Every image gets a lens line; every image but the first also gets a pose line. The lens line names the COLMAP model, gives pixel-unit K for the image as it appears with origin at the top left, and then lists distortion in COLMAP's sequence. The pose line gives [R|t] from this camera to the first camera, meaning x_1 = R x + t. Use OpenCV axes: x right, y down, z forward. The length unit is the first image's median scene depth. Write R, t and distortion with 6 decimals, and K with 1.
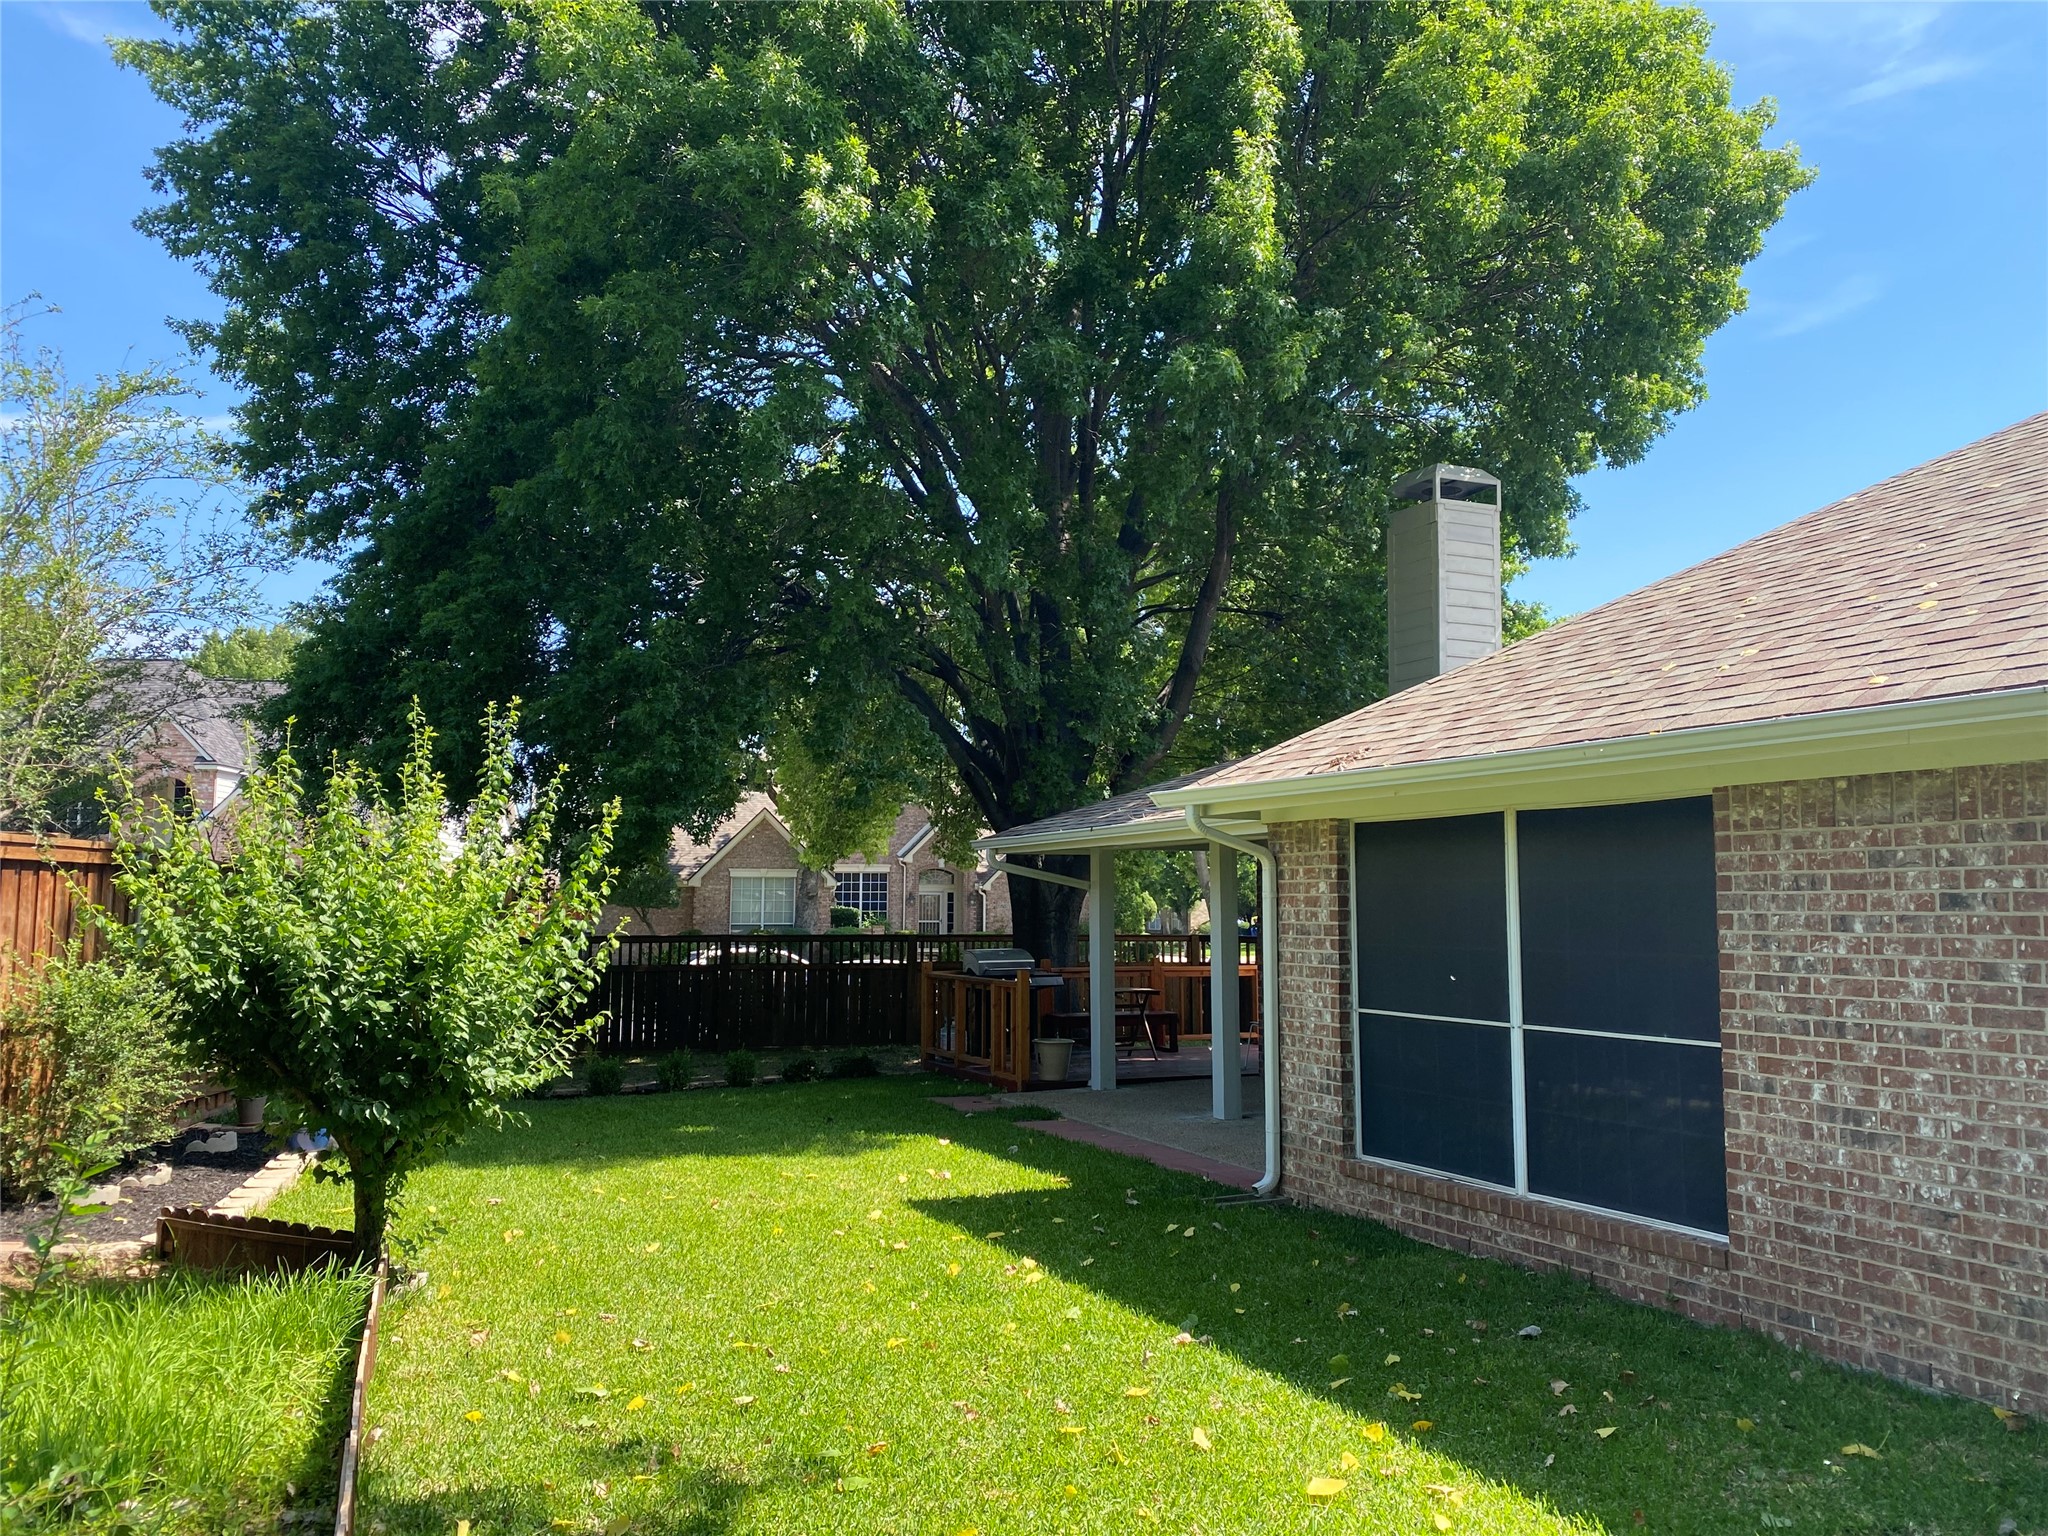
lens RADIAL K [[1546.4, 0, 1027.2], [0, 1546.4, 774.2], [0, 0, 1]] dist [0.044914, -0.065707]
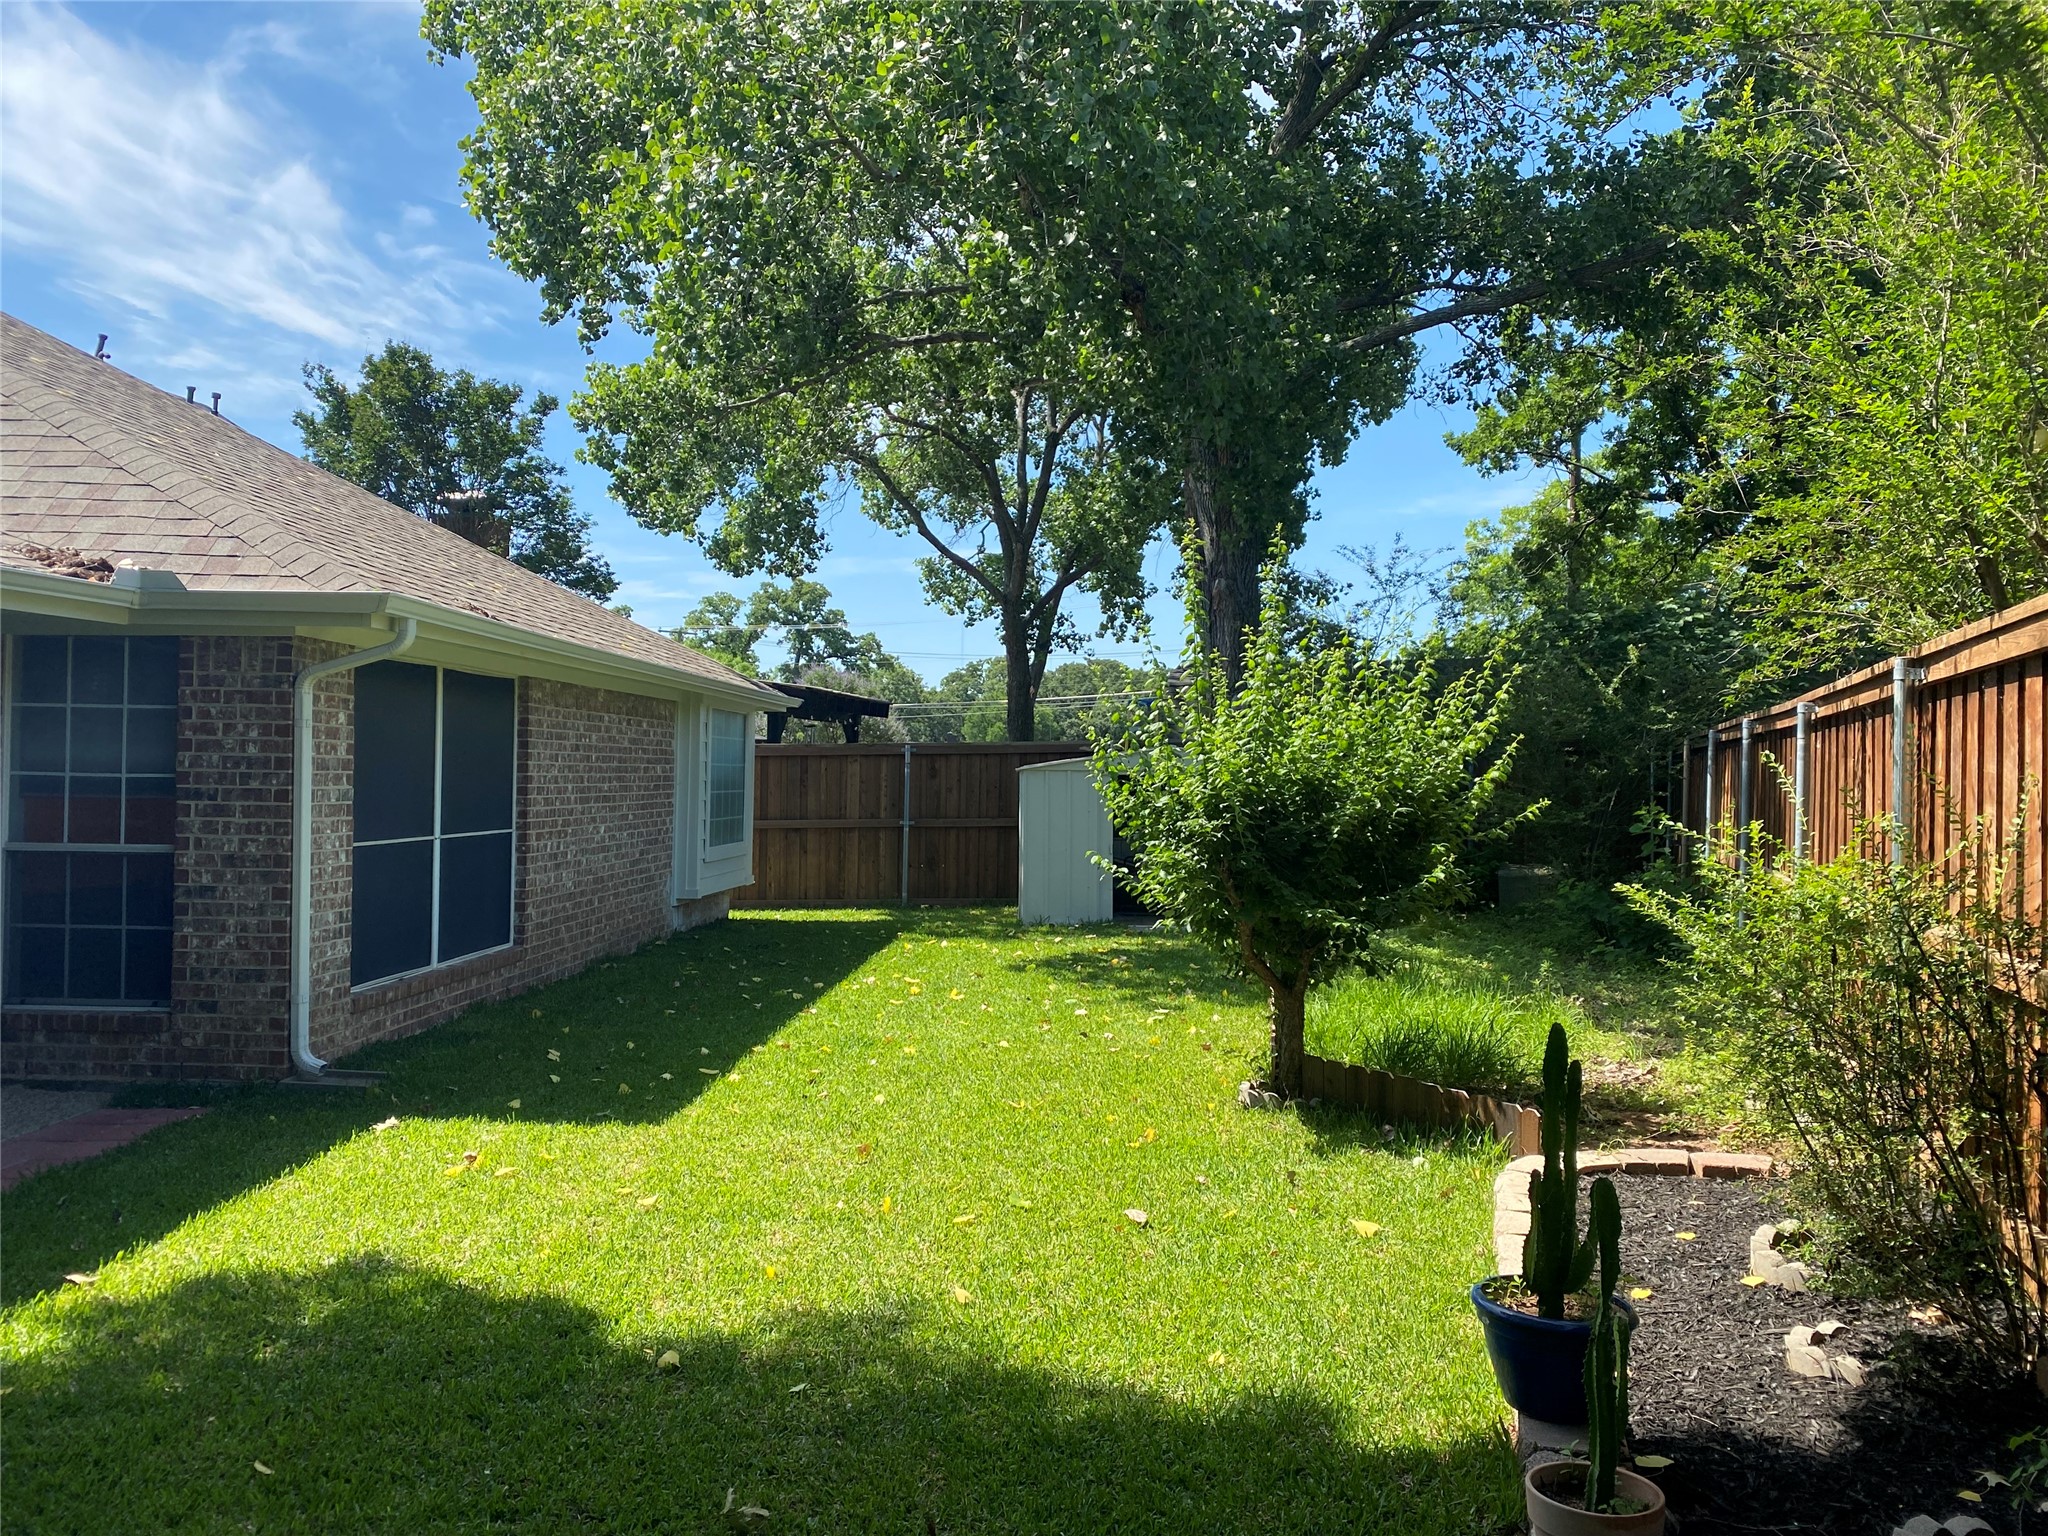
lens RADIAL K [[1550.7, 0, 1030.1], [0, 1550.7, 769.9], [0, 0, 1]] dist [0.036833, -0.040918]
pose [[-0.875430, -0.019193, 0.482963, -0.611556], [-0.064158, 0.994984, -0.076754, 0.147213], [-0.479067, -0.098179, -0.872270, 1.596124]]
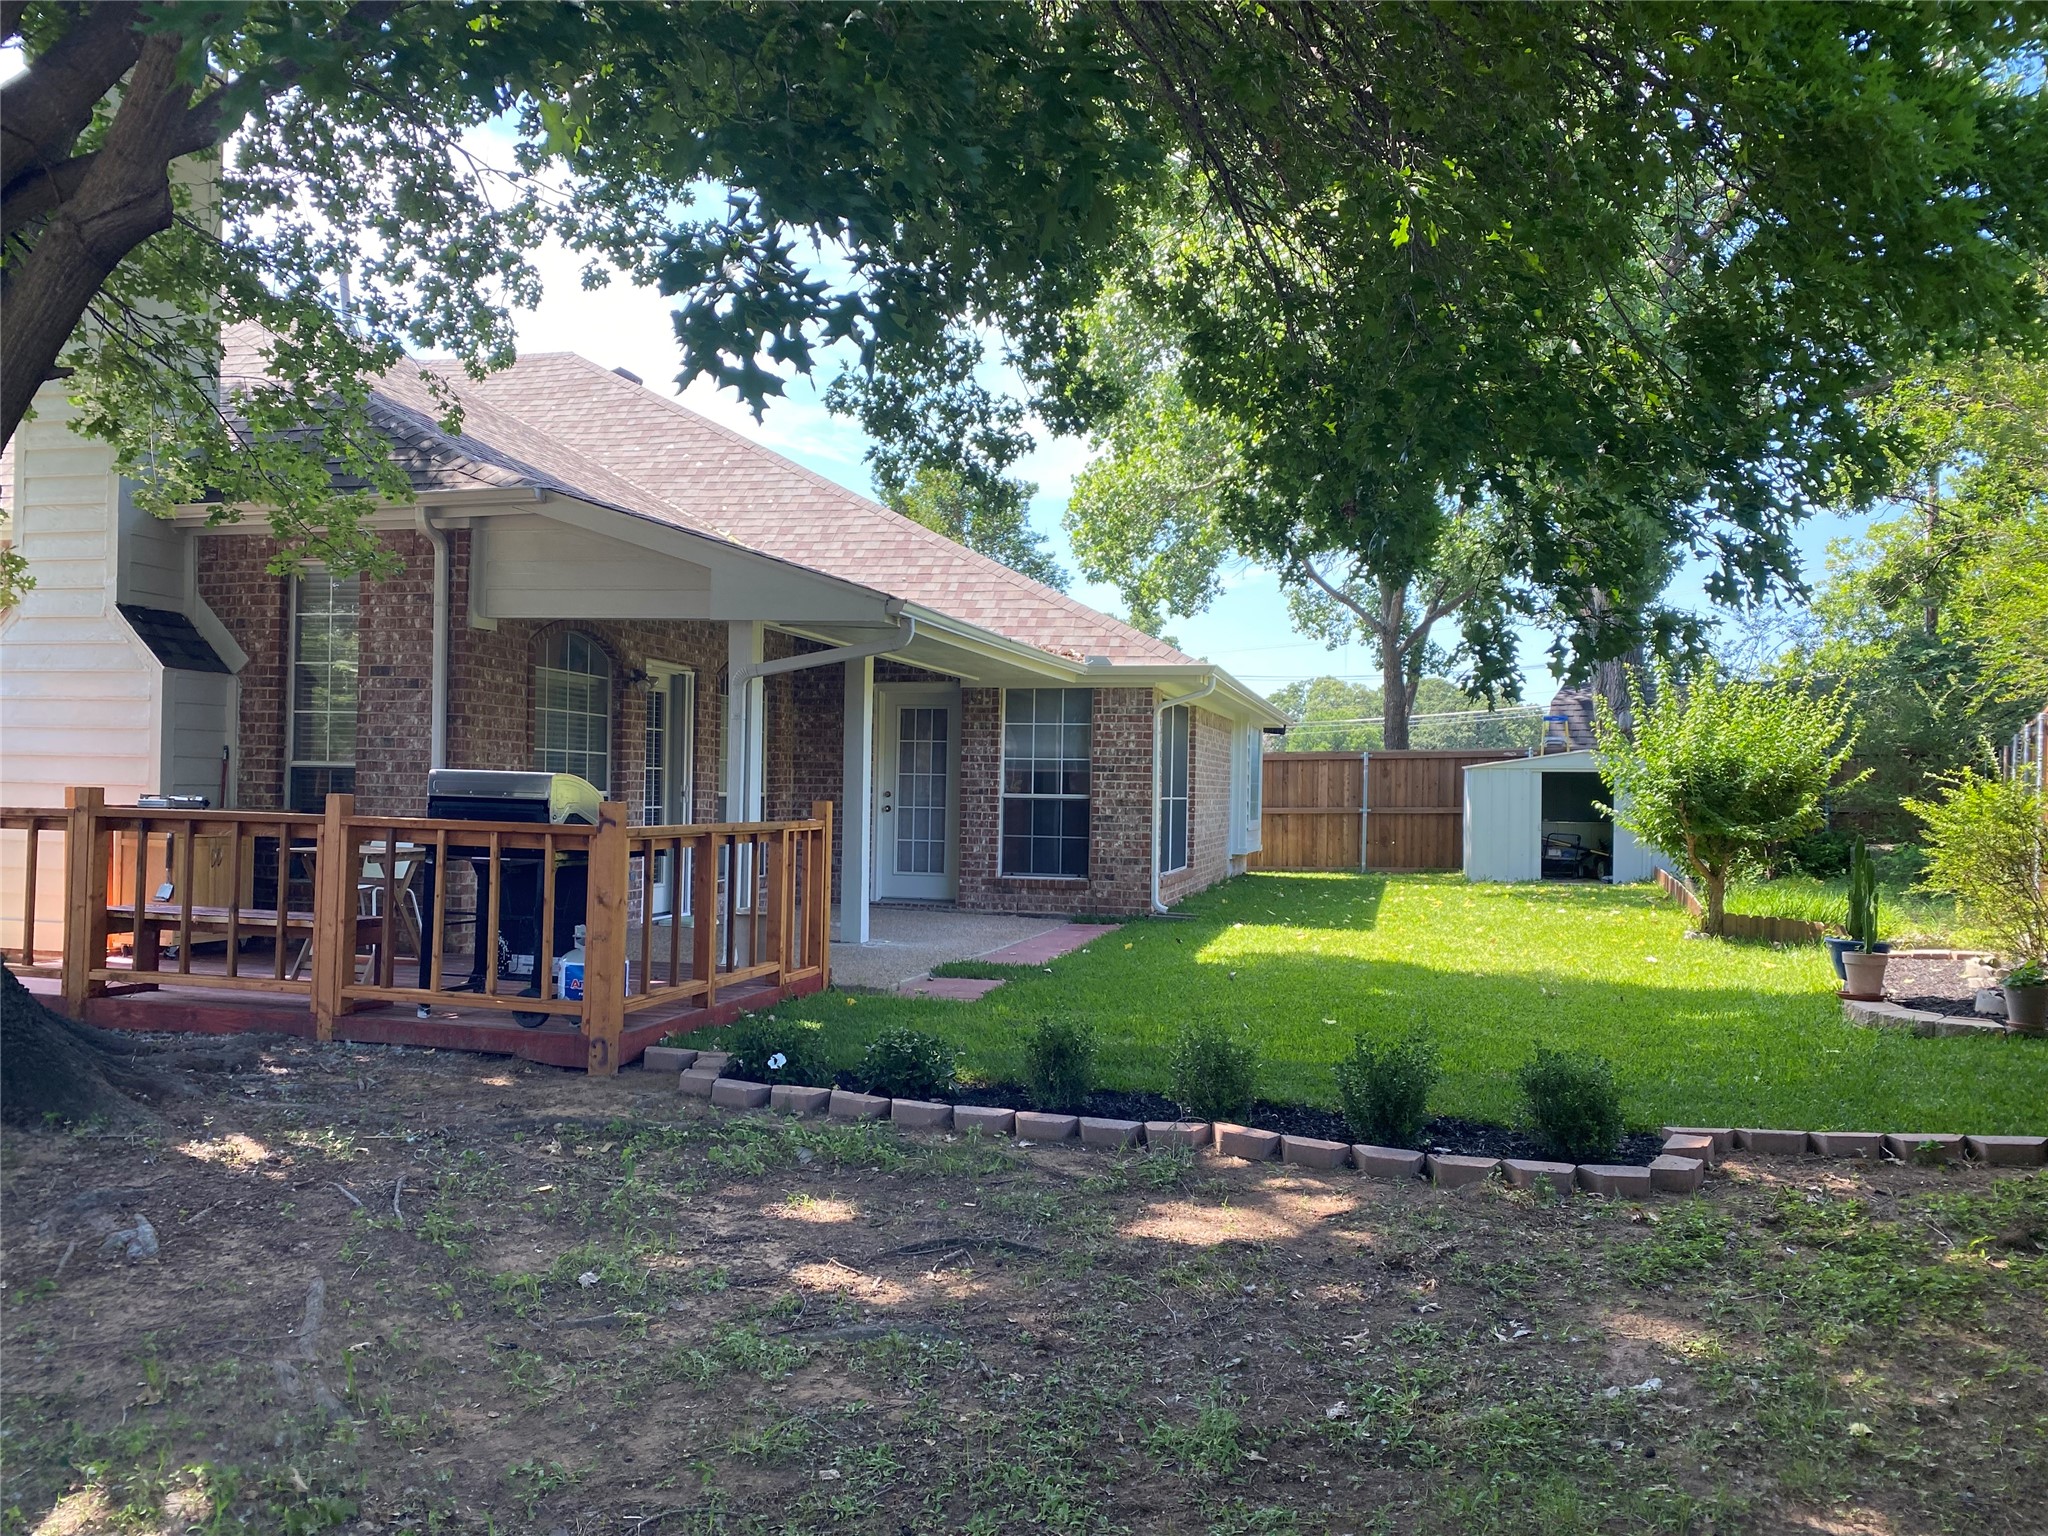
lens RADIAL K [[1534.8, 0, 1020.4], [0, 1534.8, 816.2], [0, 0, 1]] dist [-0.001277, 0.002925]
pose [[-0.753186, -0.029164, 0.657161, -0.816927], [-0.078142, 0.995910, -0.045362, 0.256730], [-0.653150, -0.085518, -0.752384, 2.363123]]
